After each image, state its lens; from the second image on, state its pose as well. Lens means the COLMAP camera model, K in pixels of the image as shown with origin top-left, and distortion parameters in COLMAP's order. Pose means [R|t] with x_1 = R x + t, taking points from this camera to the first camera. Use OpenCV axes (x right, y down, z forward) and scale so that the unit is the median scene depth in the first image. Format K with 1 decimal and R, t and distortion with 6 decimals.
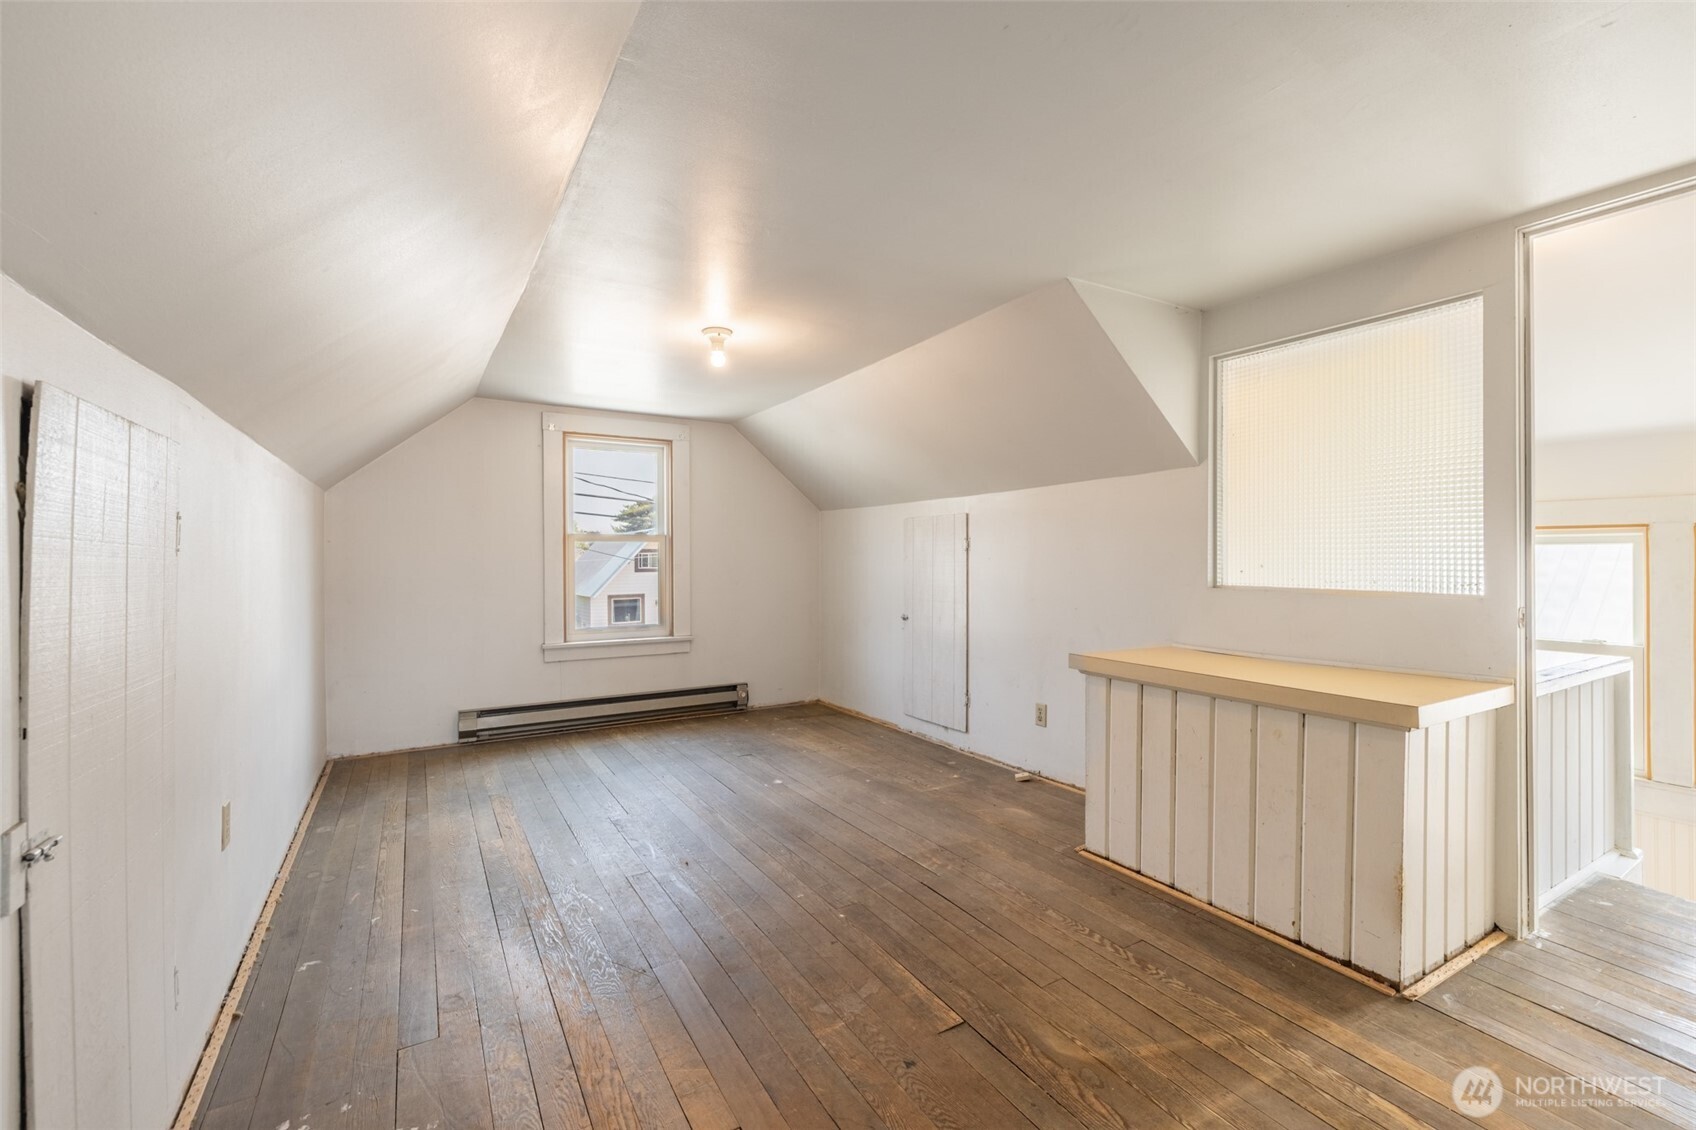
lens RADIAL K [[711.7, 0, 843.5], [0, 711.7, 560.4], [0, 0, 1]] dist [0.010527, -0.002240]
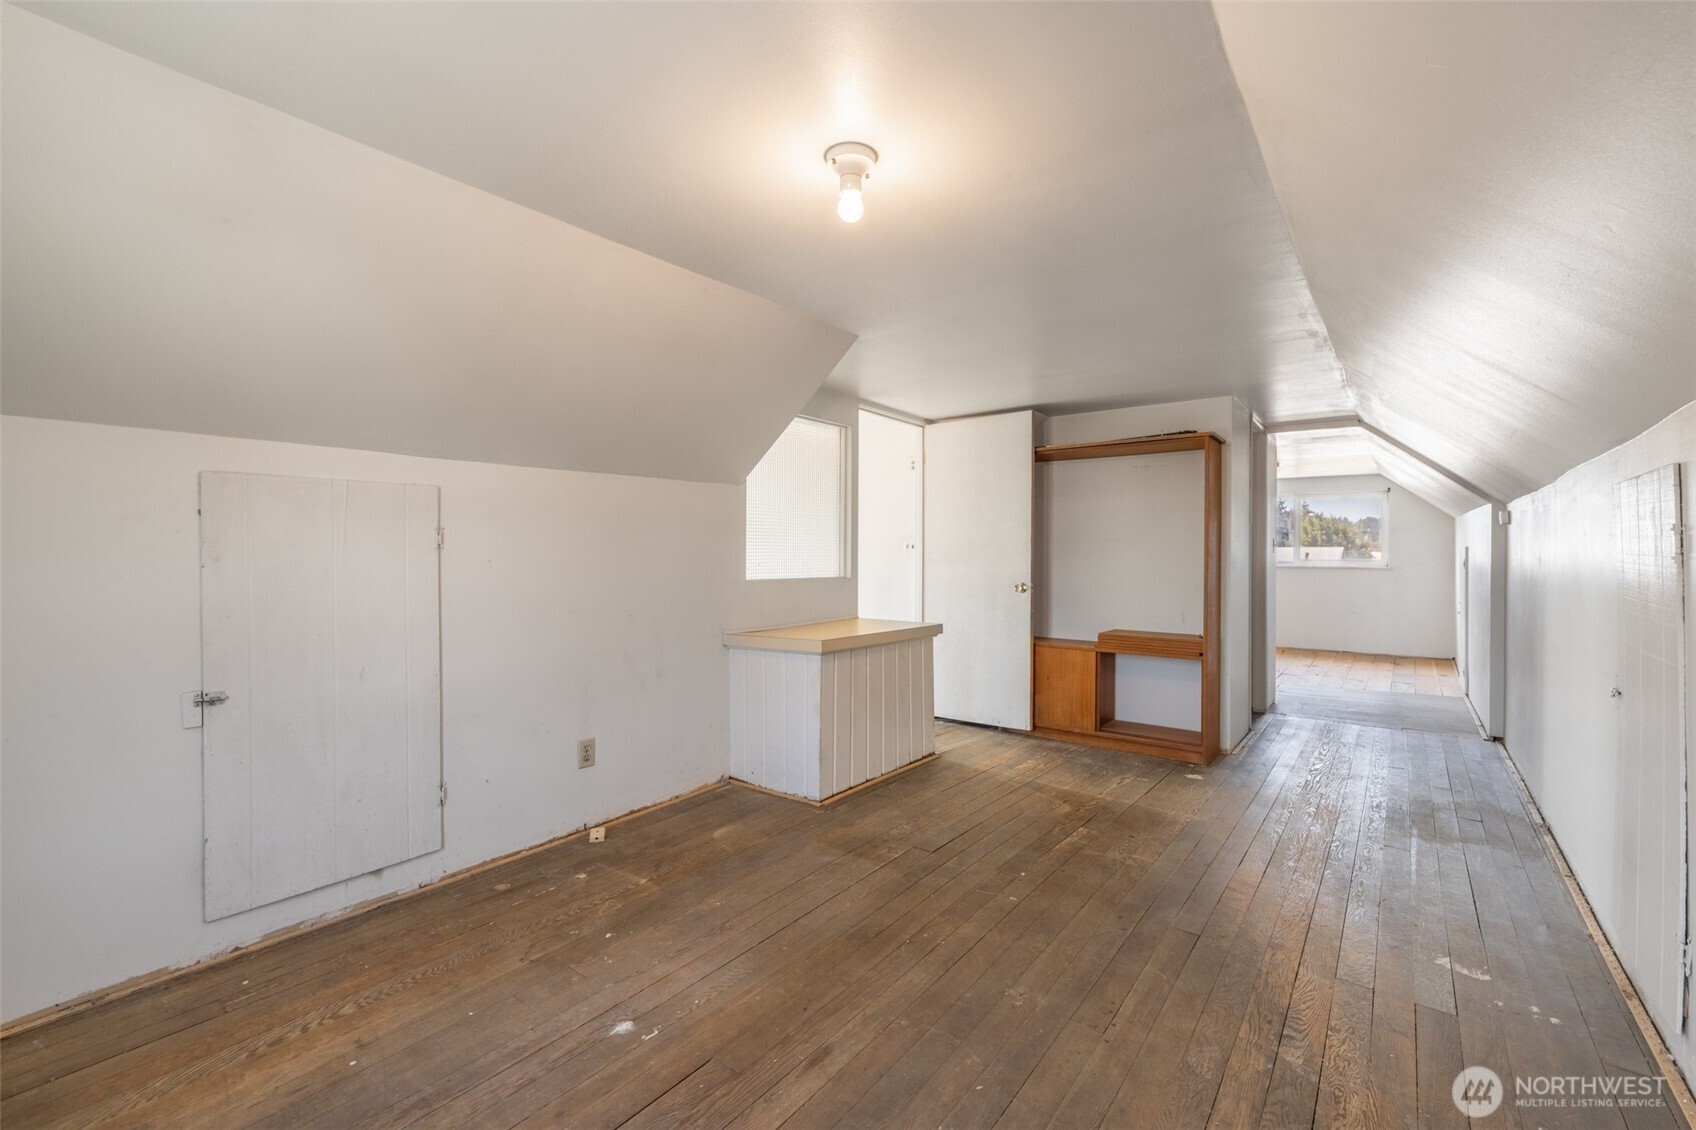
lens RADIAL K [[711.7, 0, 844.8], [0, 711.7, 559.9], [0, 0, 1]] dist [0.010527, -0.002240]
pose [[-0.356293, -0.005880, 0.934356, -0.641668], [0.001965, 0.999973, 0.007042, -0.009888], [-0.934372, 0.004345, -0.356272, 1.109728]]
